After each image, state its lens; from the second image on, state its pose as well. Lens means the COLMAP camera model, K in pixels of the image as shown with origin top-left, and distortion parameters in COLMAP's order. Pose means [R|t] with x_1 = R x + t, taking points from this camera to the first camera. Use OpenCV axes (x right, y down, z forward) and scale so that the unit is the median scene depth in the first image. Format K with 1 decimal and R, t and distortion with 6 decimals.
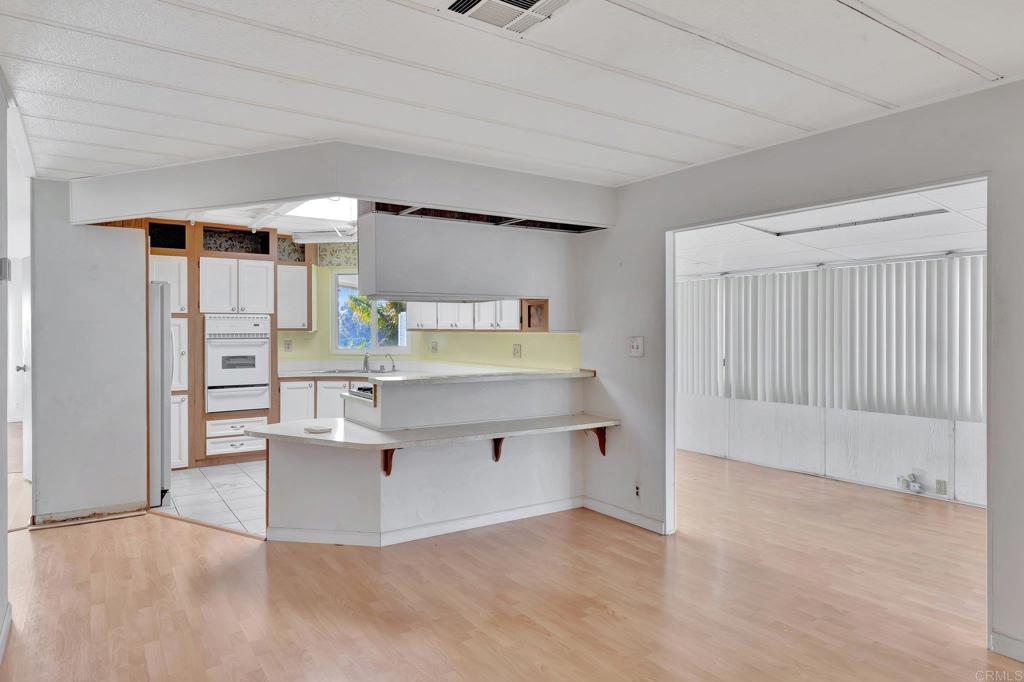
lens RADIAL K [[621.0, 0, 504.6], [0, 621.0, 336.4], [0, 0, 1]] dist [-0.004836, -0.005859]
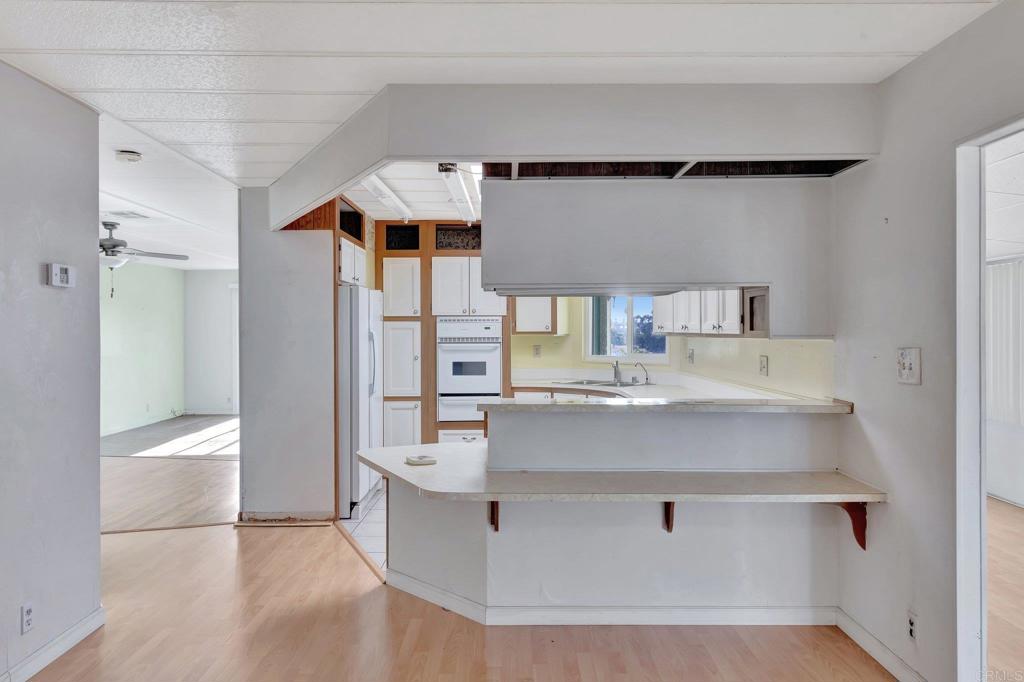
lens RADIAL K [[659.1, 0, 513.5], [0, 659.1, 342.5], [0, 0, 1]] dist [0.006548, -0.009562]
pose [[0.838124, 0.006726, -0.545438, 0.230883], [-0.002778, 0.999964, 0.008062, -0.007733], [0.545472, -0.005242, 0.838112, 0.312498]]
